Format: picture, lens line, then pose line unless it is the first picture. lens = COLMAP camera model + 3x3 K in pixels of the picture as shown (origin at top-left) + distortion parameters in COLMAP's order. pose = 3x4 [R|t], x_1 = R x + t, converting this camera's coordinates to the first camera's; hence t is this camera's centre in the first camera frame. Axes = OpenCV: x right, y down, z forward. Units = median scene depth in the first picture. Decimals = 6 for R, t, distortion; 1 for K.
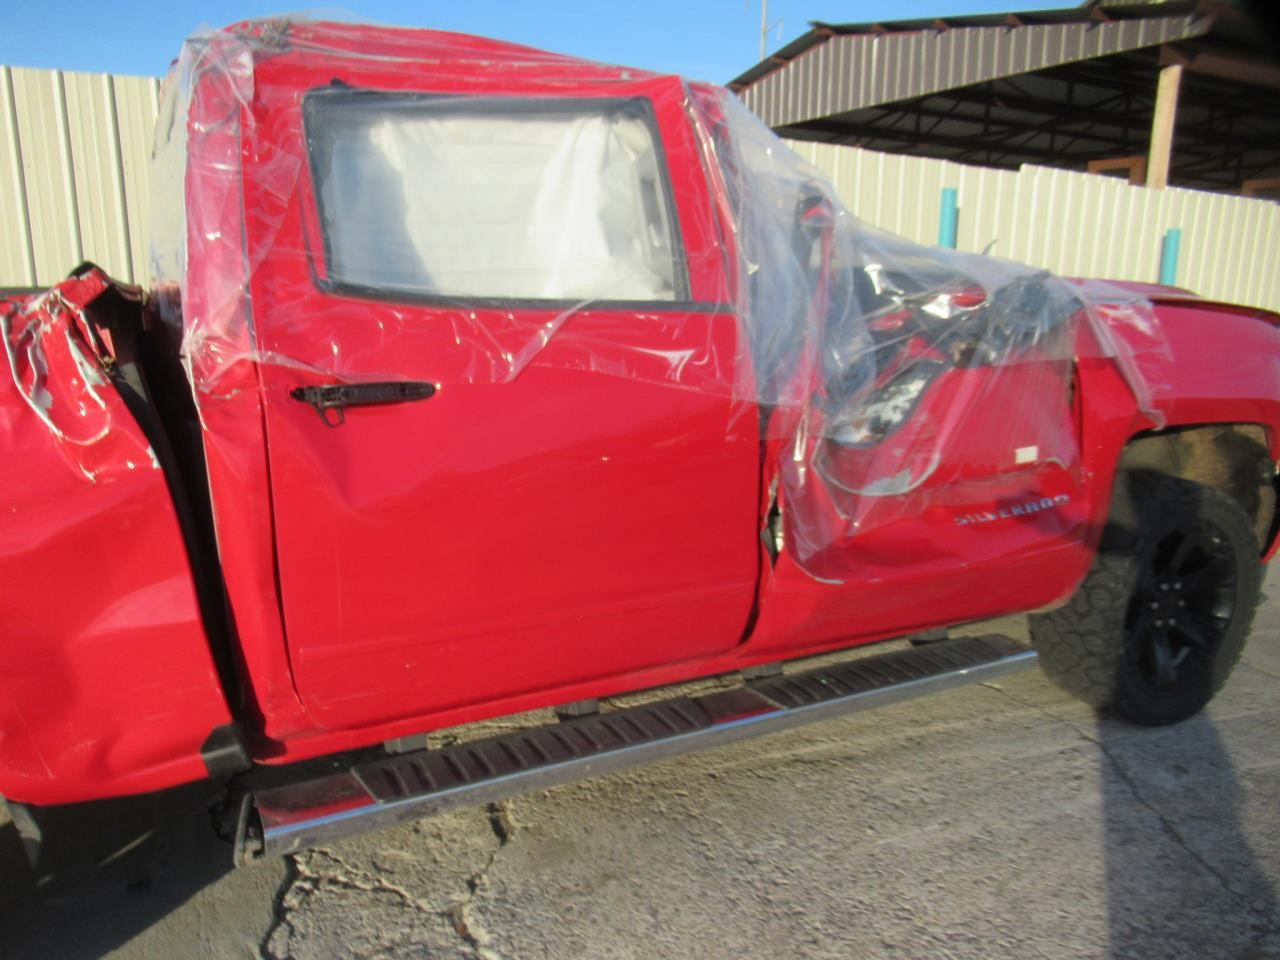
lens RADIAL K [[945.4, 0, 639.8], [0, 945.4, 513.8], [0, 0, 1]] dist [-0.068766, 0.050780]
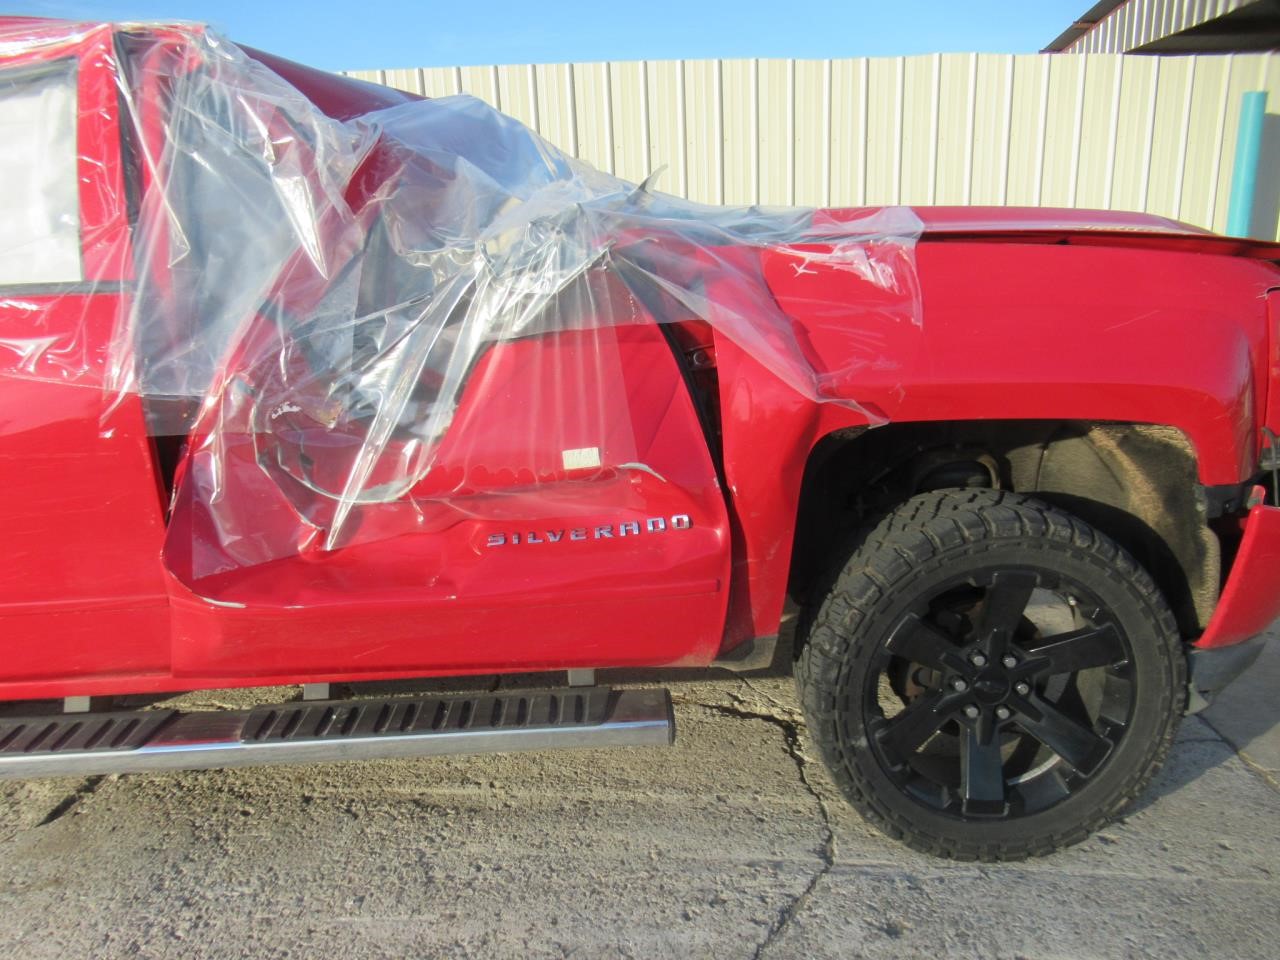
lens RADIAL K [[945.4, 0, 639.8], [0, 945.4, 513.8], [0, 0, 1]] dist [-0.068766, 0.050780]
pose [[0.900365, 0.069722, -0.429513, 0.632524], [-0.051283, 0.997203, 0.054372, -0.052686], [0.432103, -0.026928, 0.901422, 0.282618]]
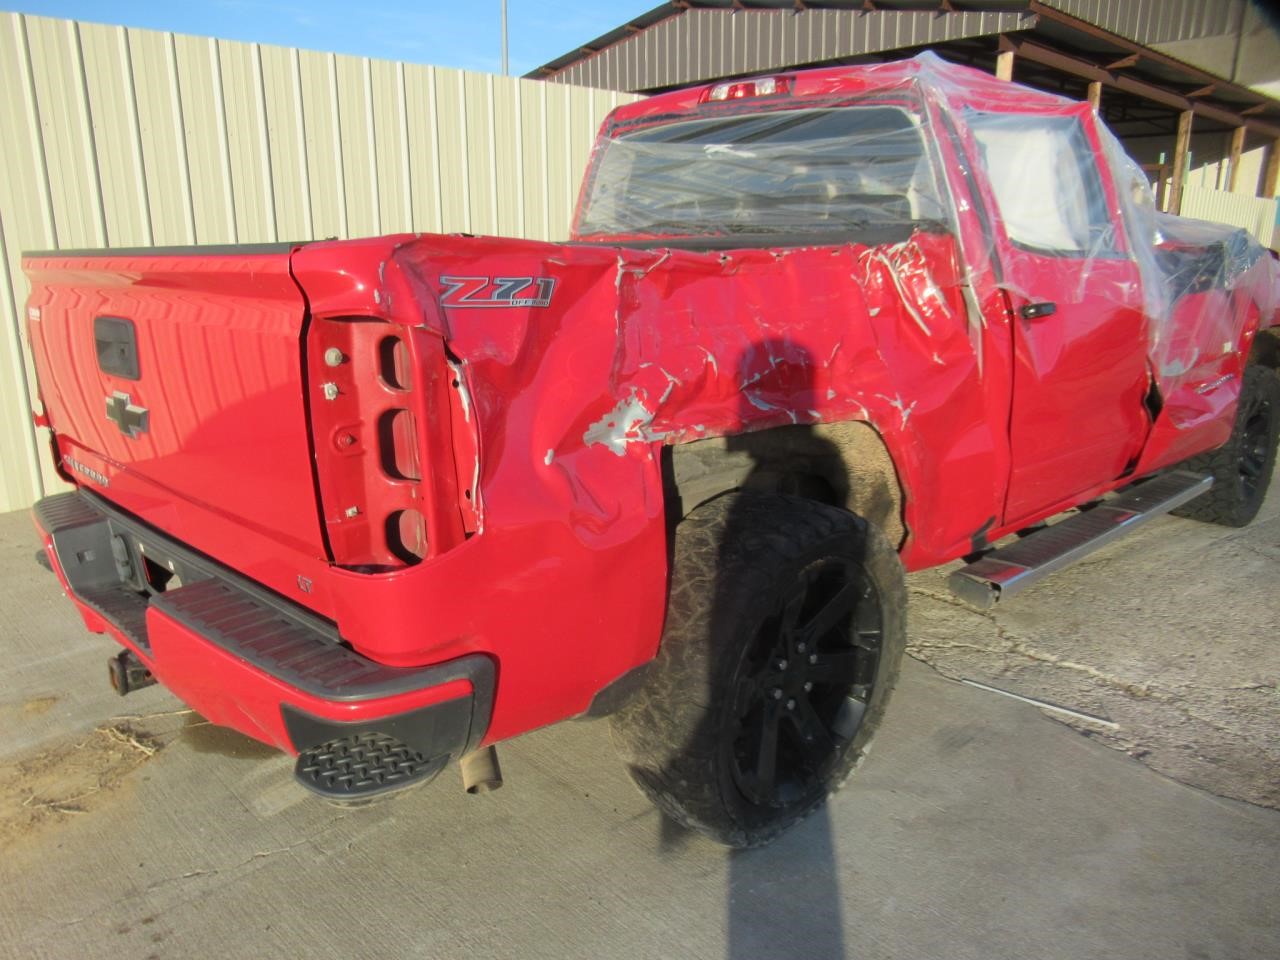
lens RADIAL K [[958.0, 0, 620.0], [0, 958.0, 481.1], [0, 0, 1]] dist [0.022755, -0.000086]
pose [[0.960892, -0.080037, 0.265105, -0.846337], [0.078077, 0.996786, 0.017938, 0.045468], [-0.265688, 0.003463, 0.964053, -0.252315]]
